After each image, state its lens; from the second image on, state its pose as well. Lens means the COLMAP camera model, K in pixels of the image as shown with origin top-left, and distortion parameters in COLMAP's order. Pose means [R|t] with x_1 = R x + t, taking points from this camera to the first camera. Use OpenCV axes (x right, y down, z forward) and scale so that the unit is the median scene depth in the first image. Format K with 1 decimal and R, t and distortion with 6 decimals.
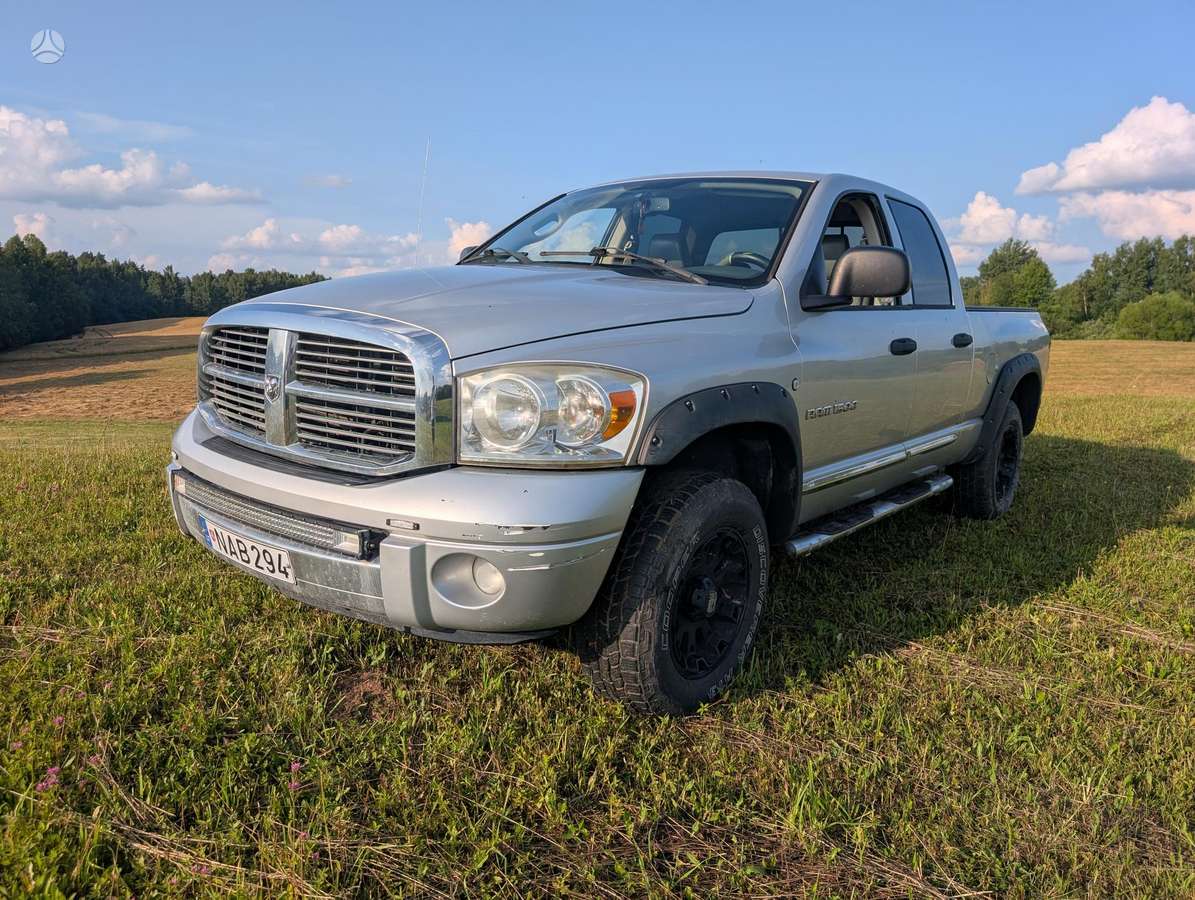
lens RADIAL K [[847.9, 0, 601.7], [0, 847.9, 442.4], [0, 0, 1]] dist [0.024514, -0.014906]
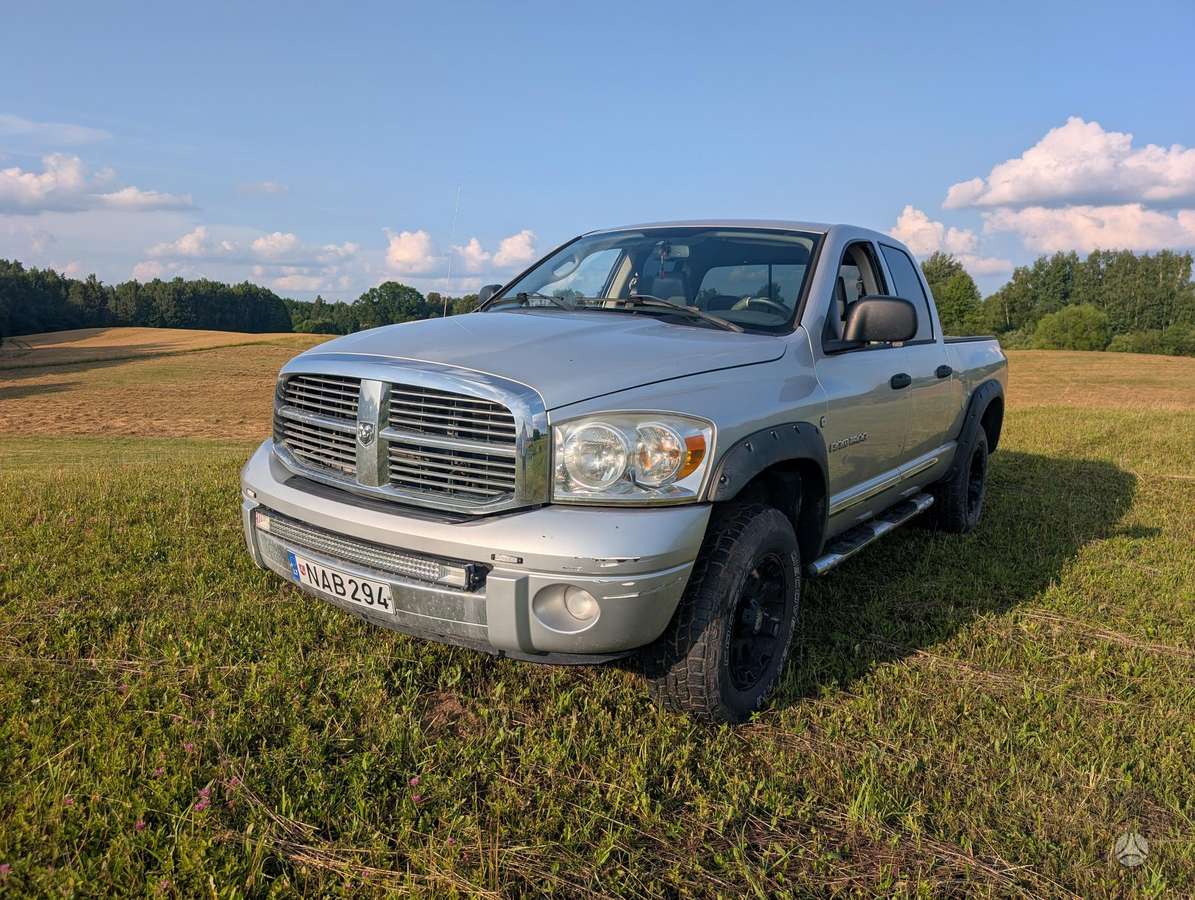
lens RADIAL K [[847.9, 0, 606.7], [0, 847.9, 440.9], [0, 0, 1]] dist [0.024514, -0.014906]
pose [[0.997286, -0.009371, 0.073031, -0.152273], [0.010341, 0.999863, -0.012914, -0.035619], [-0.072900, 0.013635, 0.997246, -0.100958]]
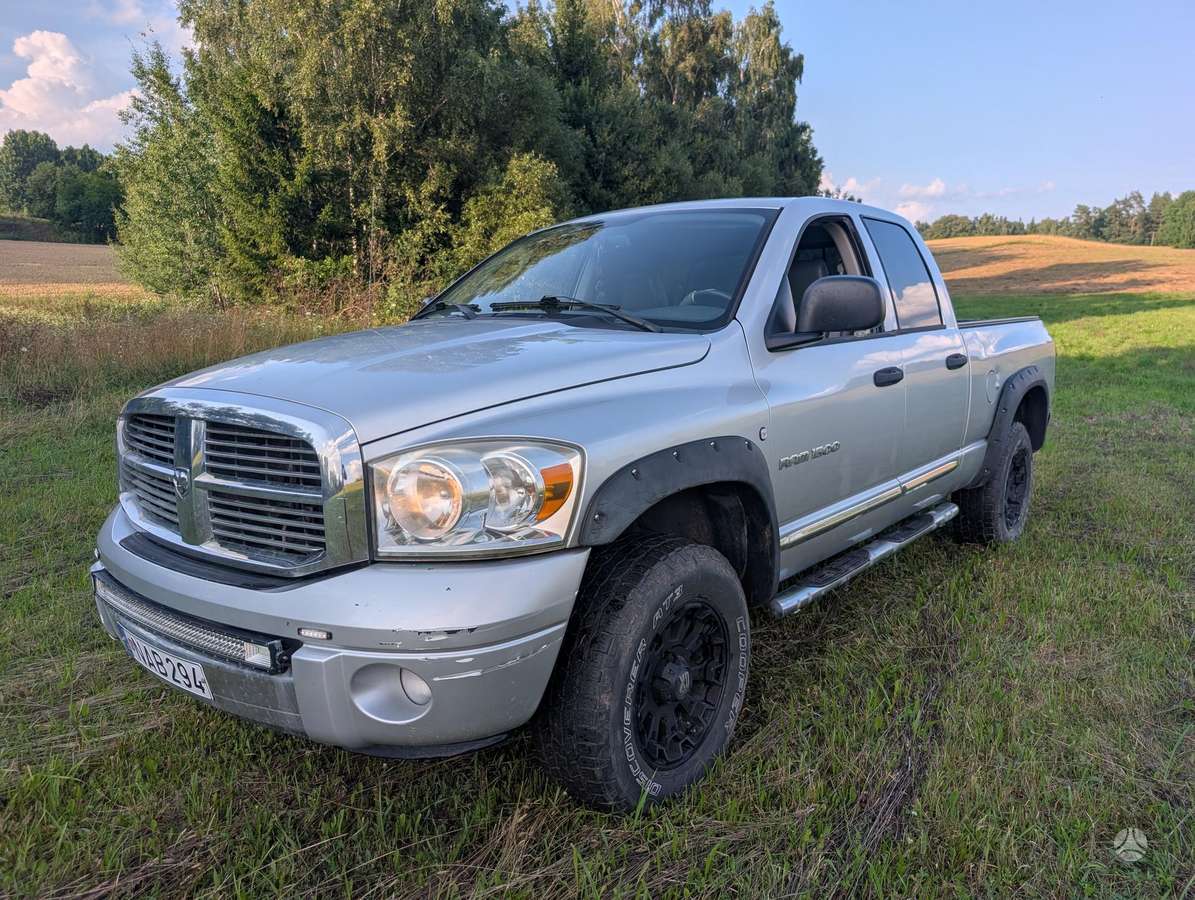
lens RADIAL K [[847.9, 0, 602.2], [0, 847.9, 452.4], [0, 0, 1]] dist [0.024514, -0.014906]
pose [[0.997678, -0.064460, -0.021980, 0.081775], [0.064104, 0.997806, -0.016529, -0.049476], [0.022997, 0.015081, 0.999622, 0.091739]]
